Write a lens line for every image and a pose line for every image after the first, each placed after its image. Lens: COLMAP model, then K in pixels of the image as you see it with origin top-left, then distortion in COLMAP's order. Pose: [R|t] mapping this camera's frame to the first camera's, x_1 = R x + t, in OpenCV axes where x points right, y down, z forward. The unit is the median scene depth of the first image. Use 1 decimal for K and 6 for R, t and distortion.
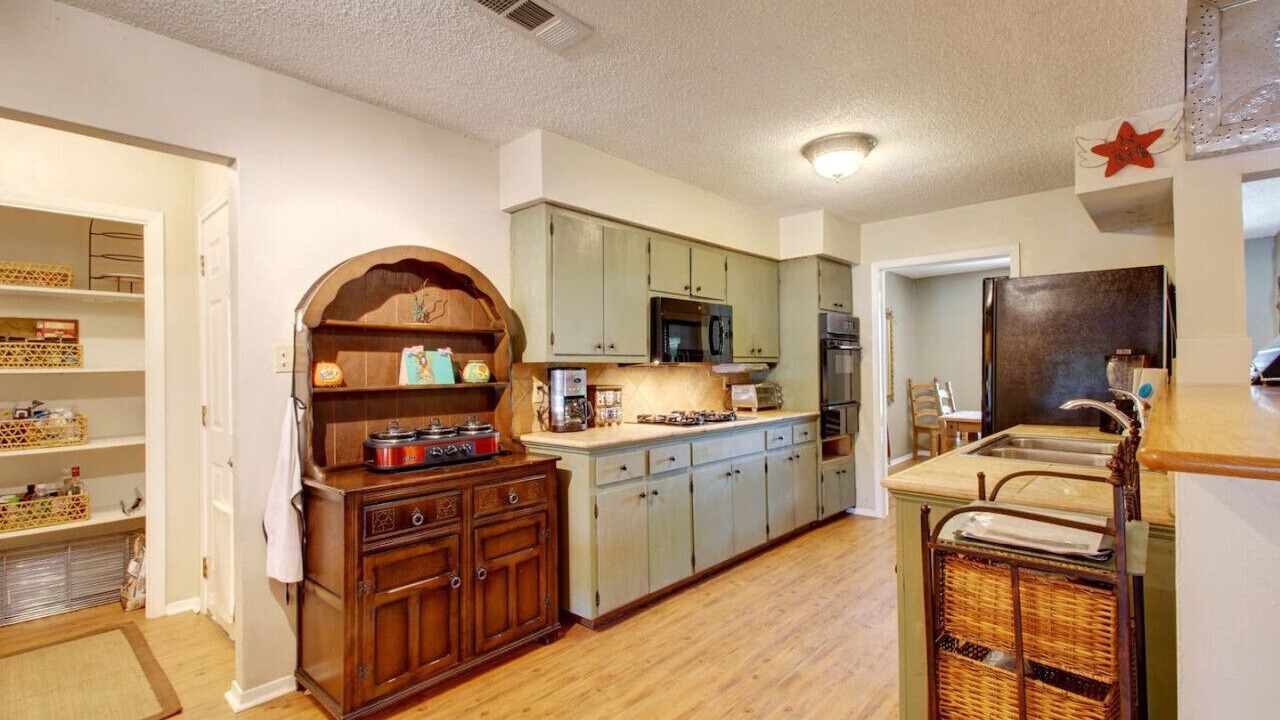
lens RADIAL K [[577.7, 0, 654.0], [0, 577.7, 367.4], [0, 0, 1]] dist [0.037509, -0.009127]
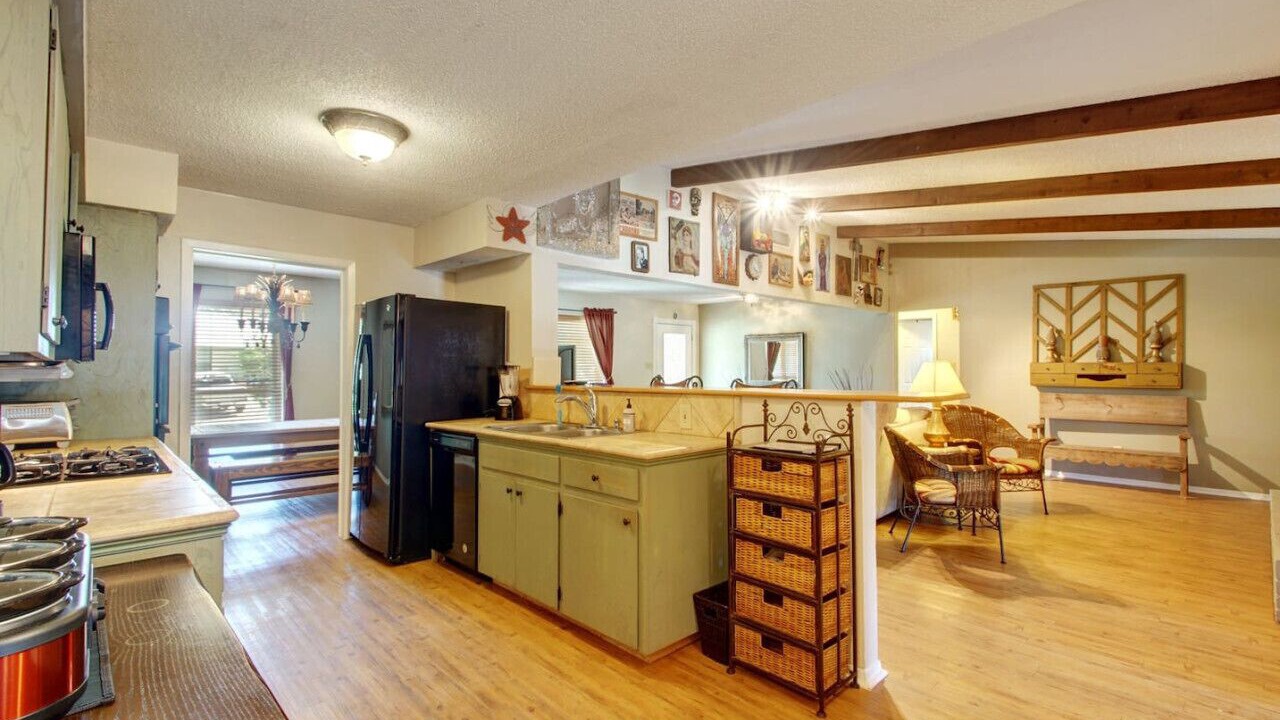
lens RADIAL K [[577.7, 0, 647.9], [0, 577.7, 360.7], [0, 0, 1]] dist [0.037509, -0.009127]
pose [[0.071589, 0.029793, 0.996989, -0.546752], [-0.000710, 0.999555, -0.029819, 0.008143], [-0.997434, 0.001427, 0.071578, 0.506913]]
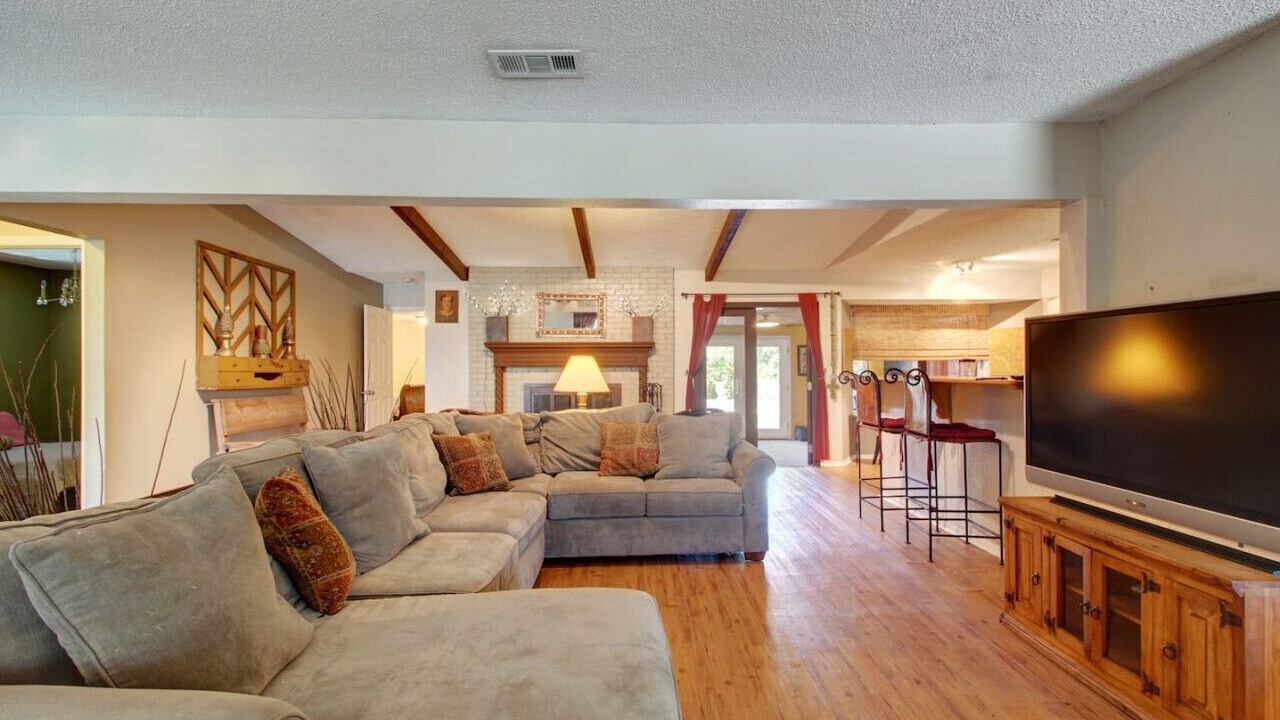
lens RADIAL K [[577.7, 0, 637.8], [0, 577.7, 368.2], [0, 0, 1]] dist [0.037509, -0.009127]
pose [[-0.741085, 0.011898, -0.671306, 2.033206], [0.014098, 0.999898, 0.002158, -0.007788], [0.671263, -0.007865, -0.741178, 1.077890]]
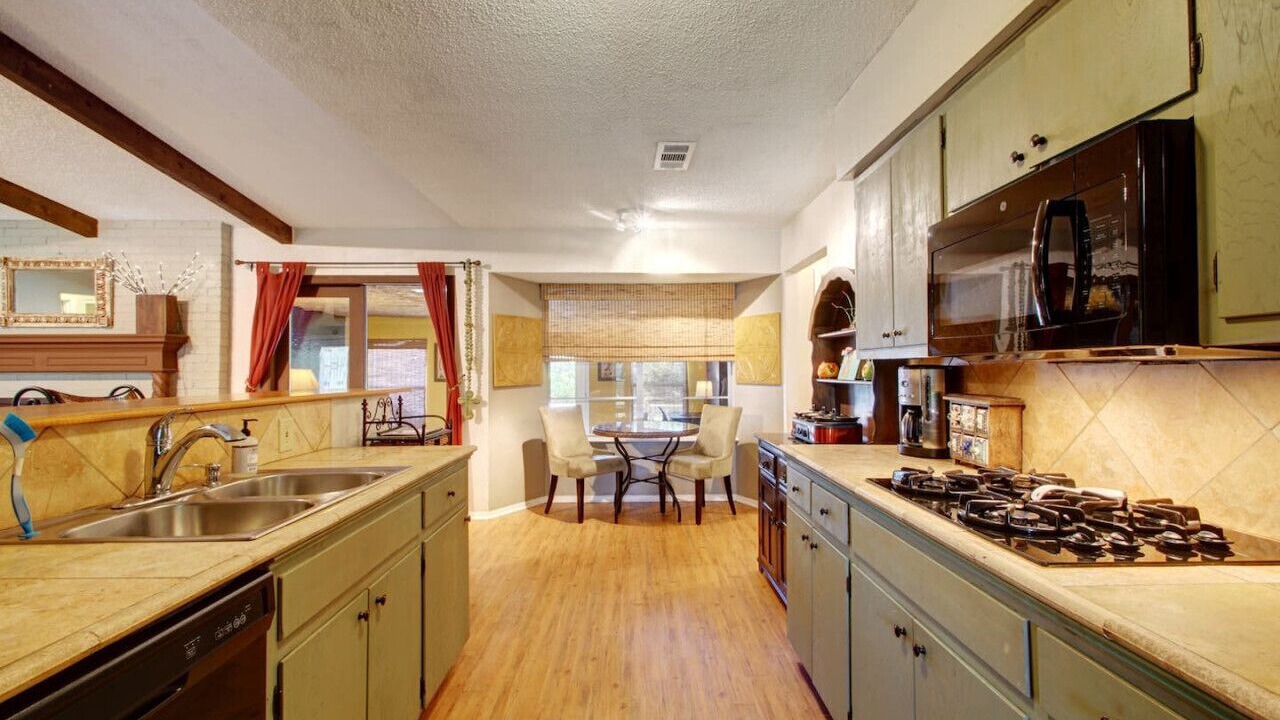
lens RADIAL K [[577.7, 0, 646.0], [0, 577.7, 361.6], [0, 0, 1]] dist [0.037509, -0.009127]
pose [[-0.738262, 0.004054, -0.674501, 0.604091], [0.014924, 0.999835, -0.010326, -0.001563], [0.674348, -0.017690, -0.738201, 1.354144]]
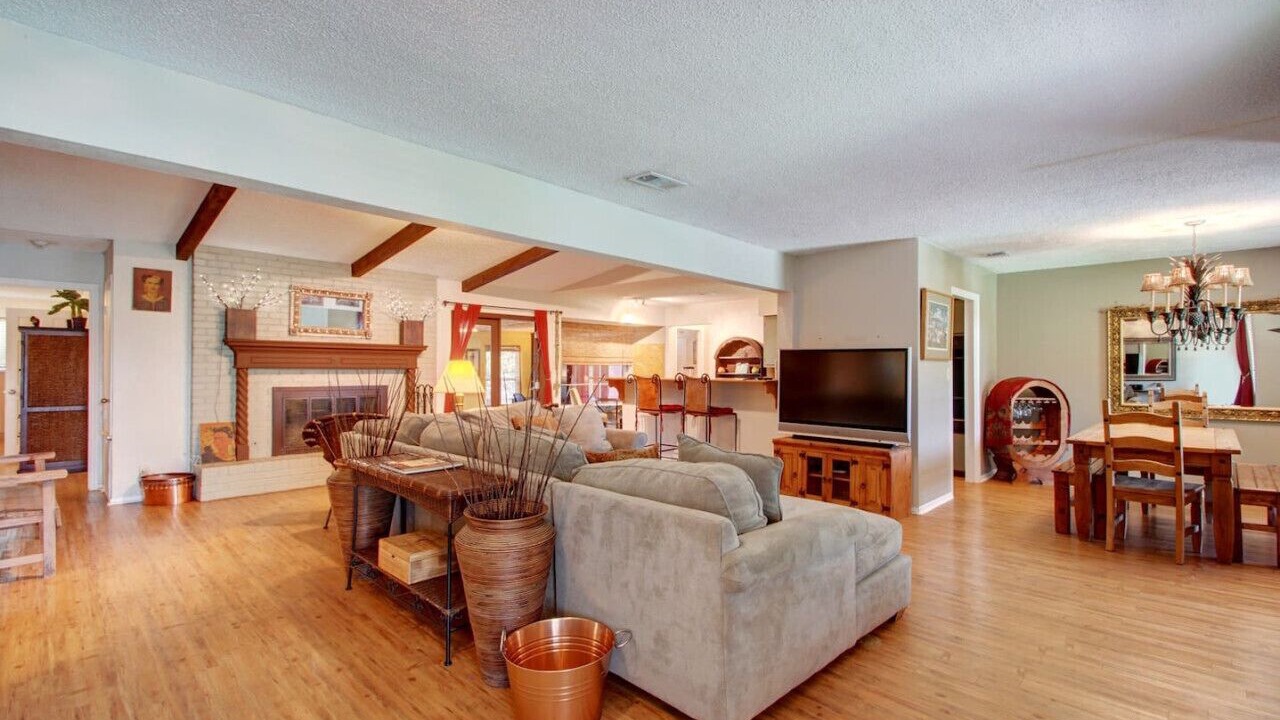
lens RADIAL K [[577.7, 0, 644.6], [0, 577.7, 363.8], [0, 0, 1]] dist [0.037509, -0.009127]
pose [[-0.050703, 0.000738, -0.998714, 2.796542], [0.001197, 0.999999, 0.000678, -0.029611], [0.998713, -0.001161, -0.050704, 0.475676]]
